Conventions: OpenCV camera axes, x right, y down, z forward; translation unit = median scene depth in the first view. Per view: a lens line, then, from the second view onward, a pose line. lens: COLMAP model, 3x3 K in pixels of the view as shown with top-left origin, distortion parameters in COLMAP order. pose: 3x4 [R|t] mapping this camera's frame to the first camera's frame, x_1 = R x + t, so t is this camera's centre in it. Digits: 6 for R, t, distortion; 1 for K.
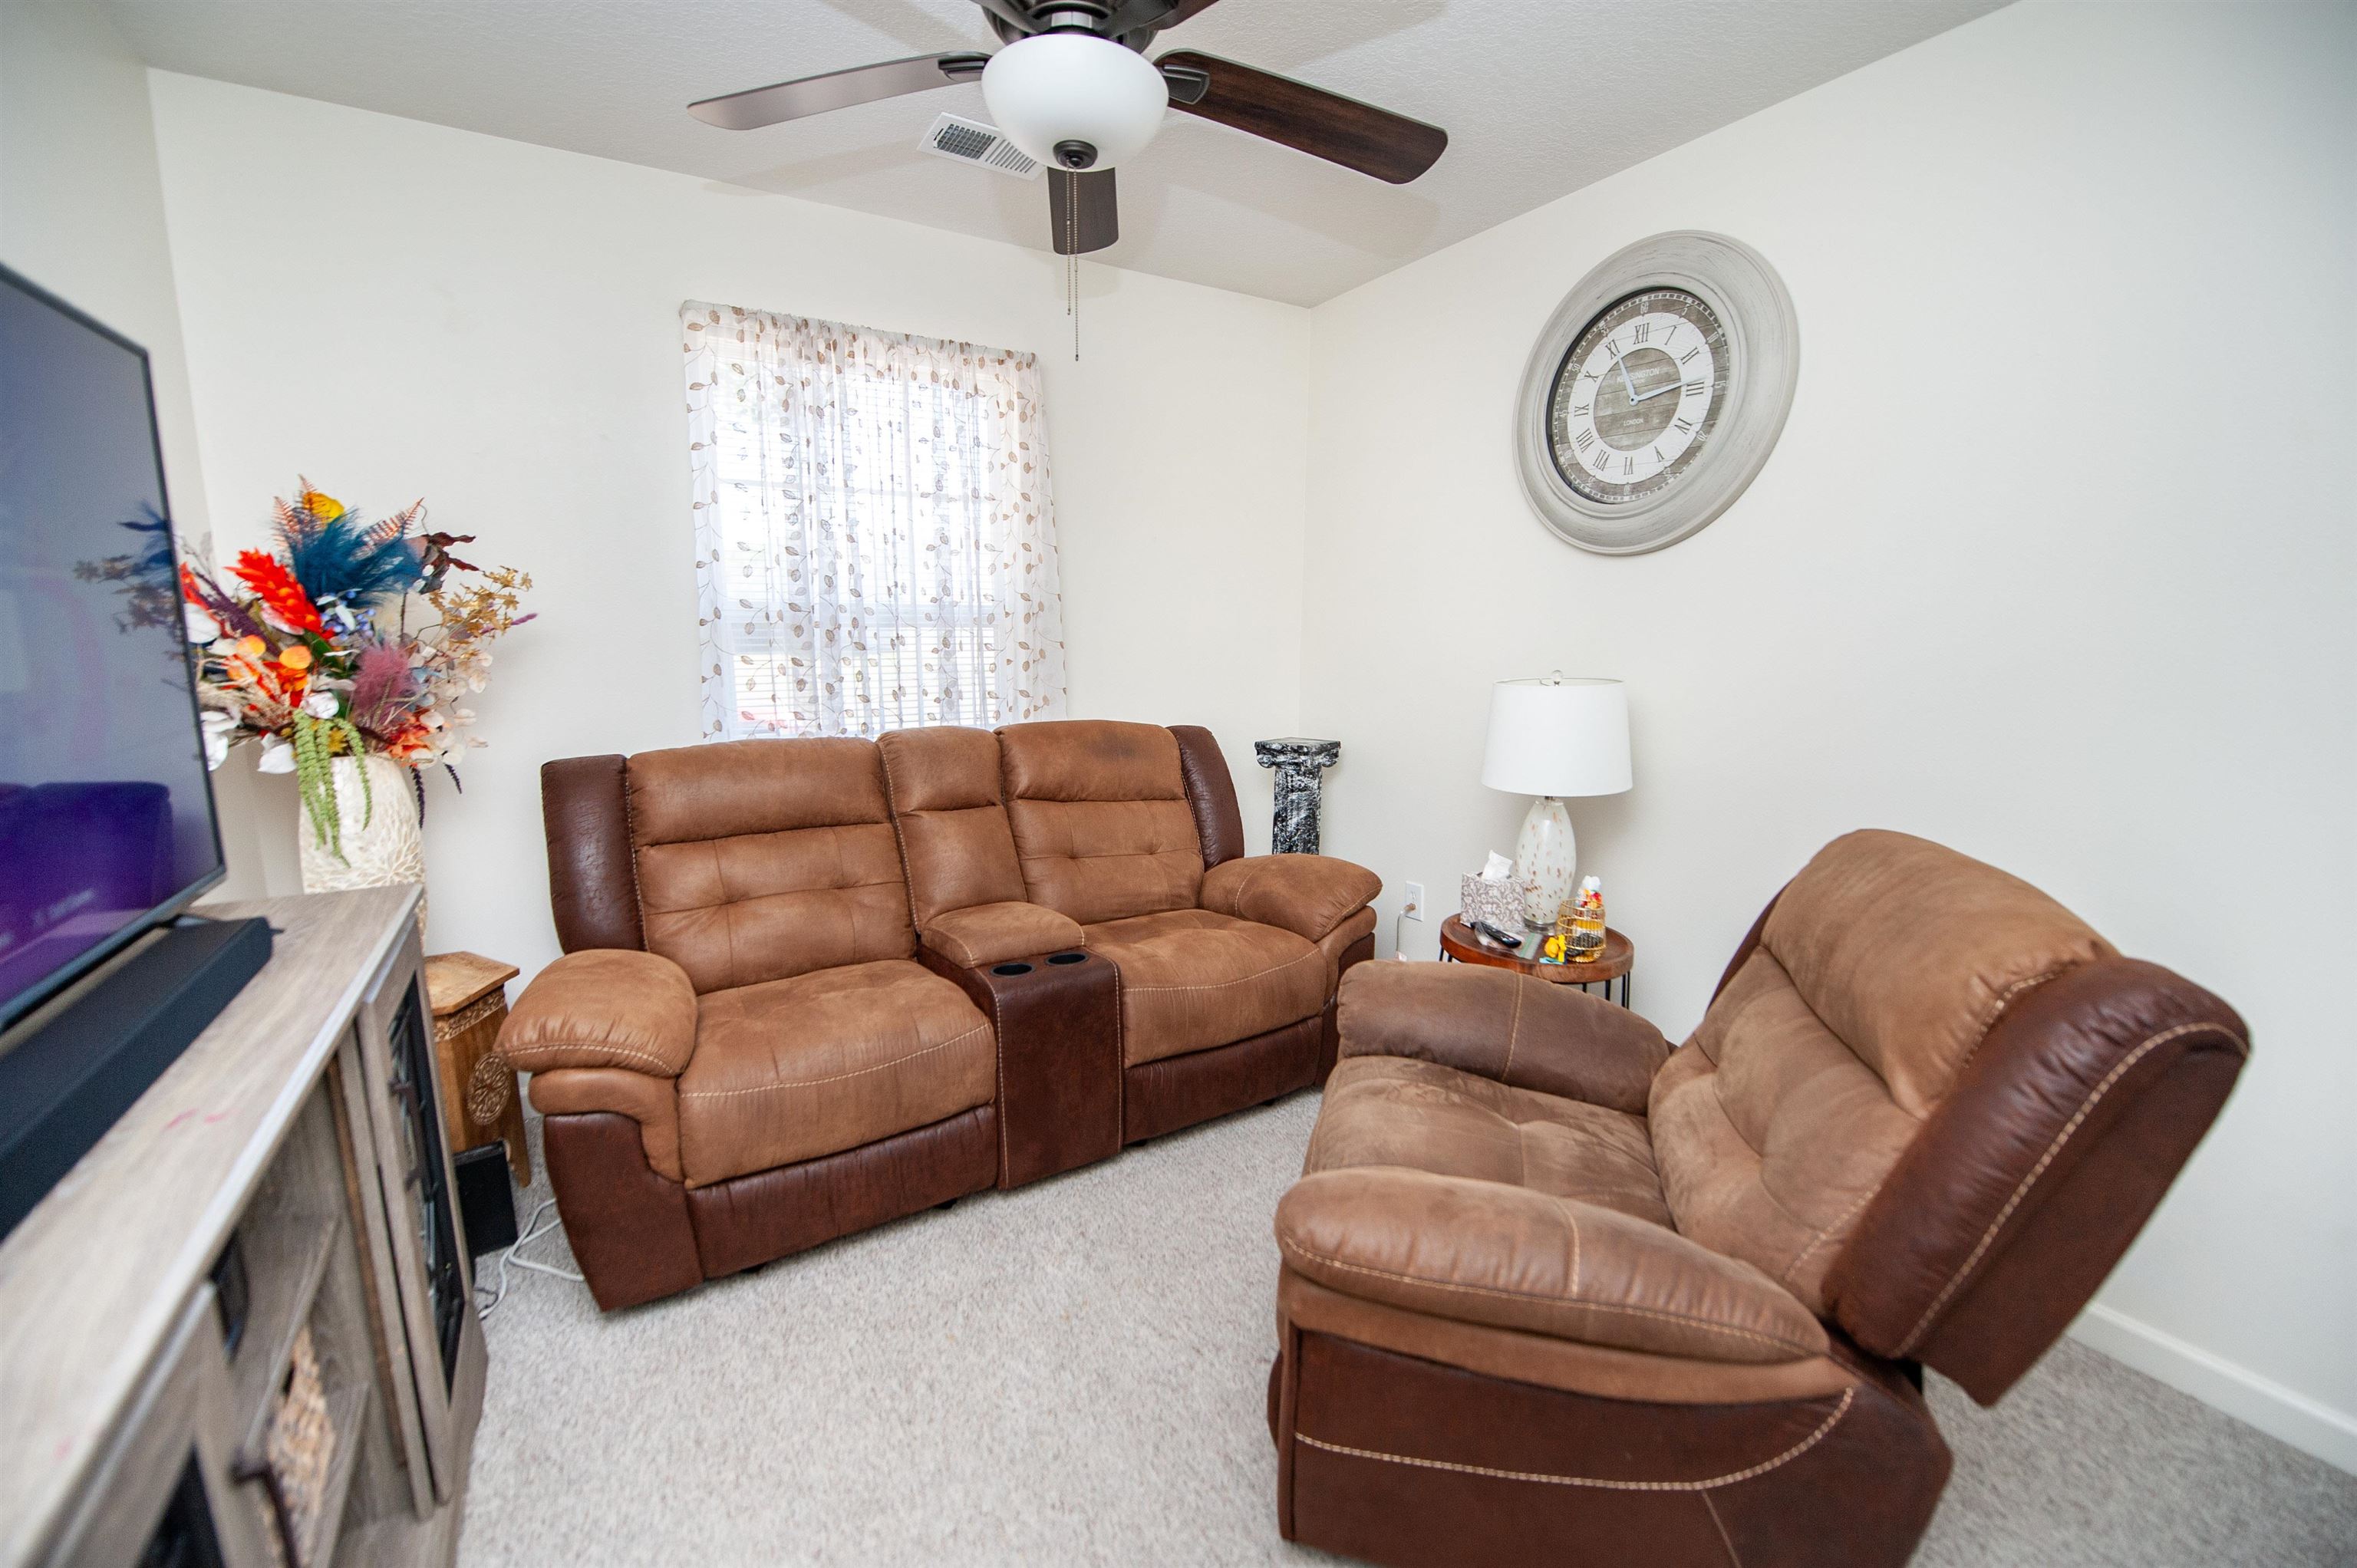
lens RADIAL K [[961.6, 0, 1178.5], [0, 961.6, 784.0], [0, 0, 1]] dist [-0.016577, -0.000545]
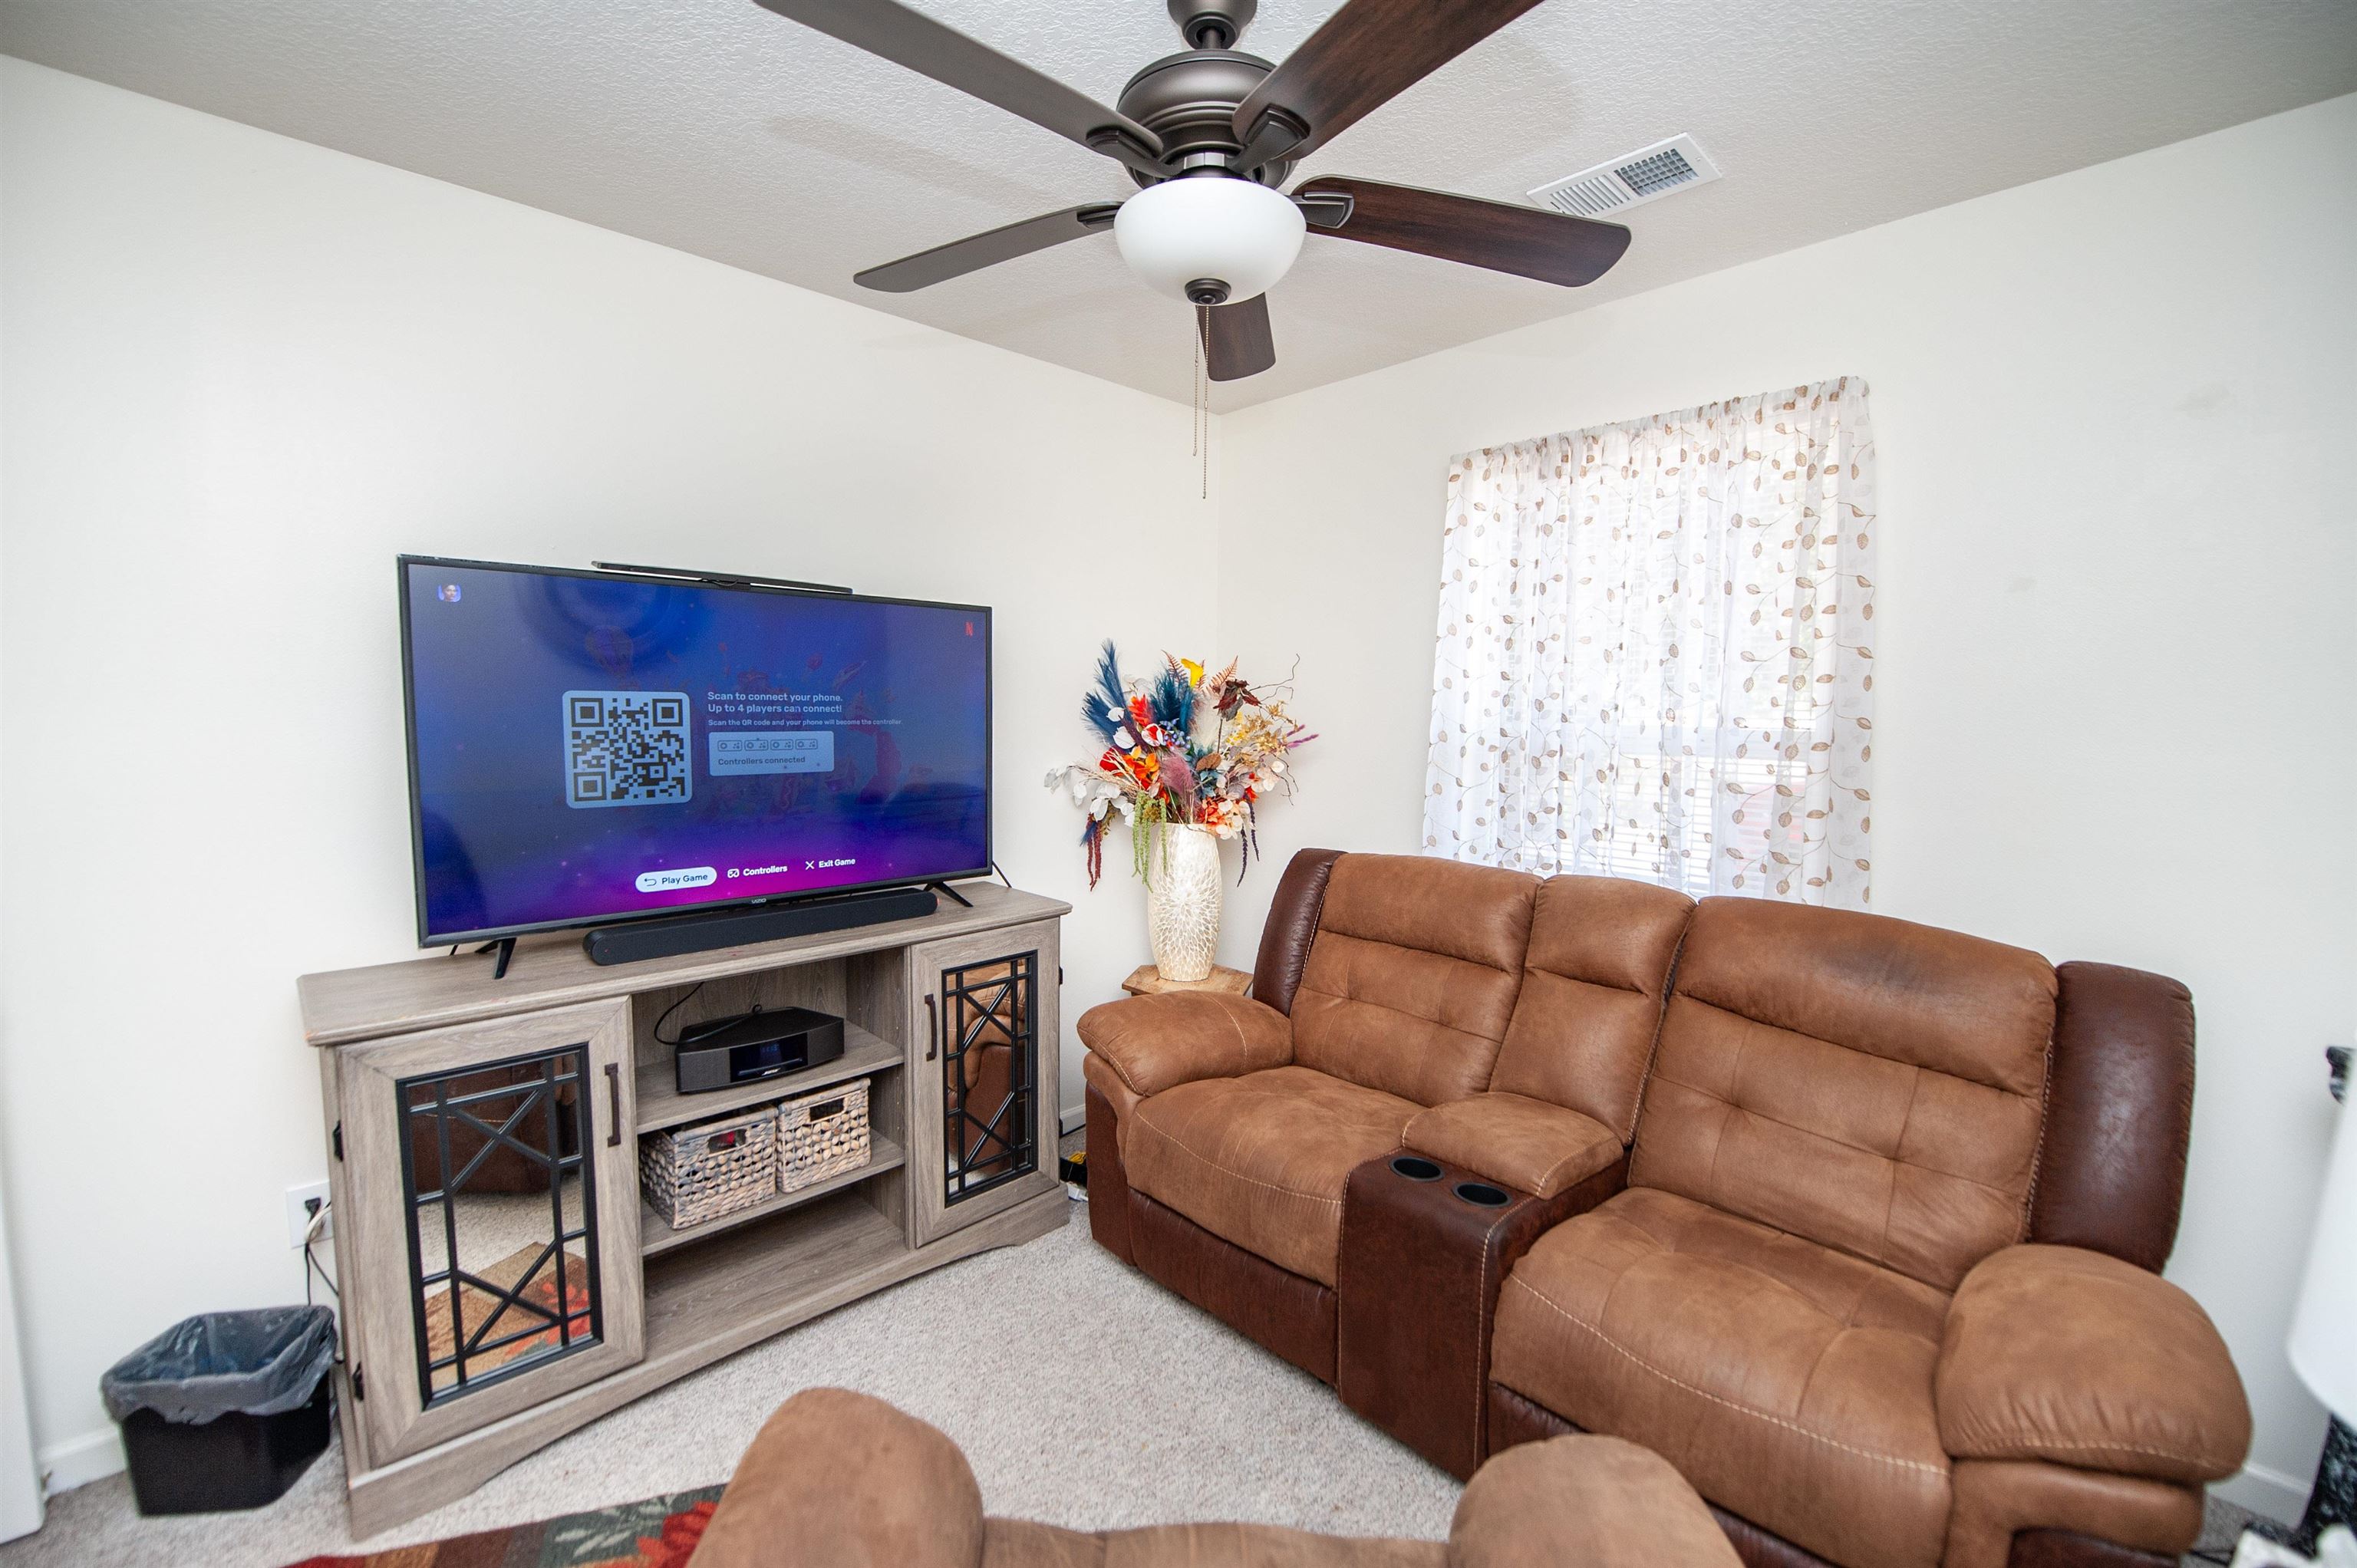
lens RADIAL K [[961.6, 0, 1178.5], [0, 961.6, 784.0], [0, 0, 1]] dist [-0.016577, -0.000545]
pose [[0.206454, 0.076578, -0.975455, 0.500674], [-0.169058, 0.984731, 0.041525, -0.120408], [0.963741, 0.156335, 0.216248, 0.488834]]
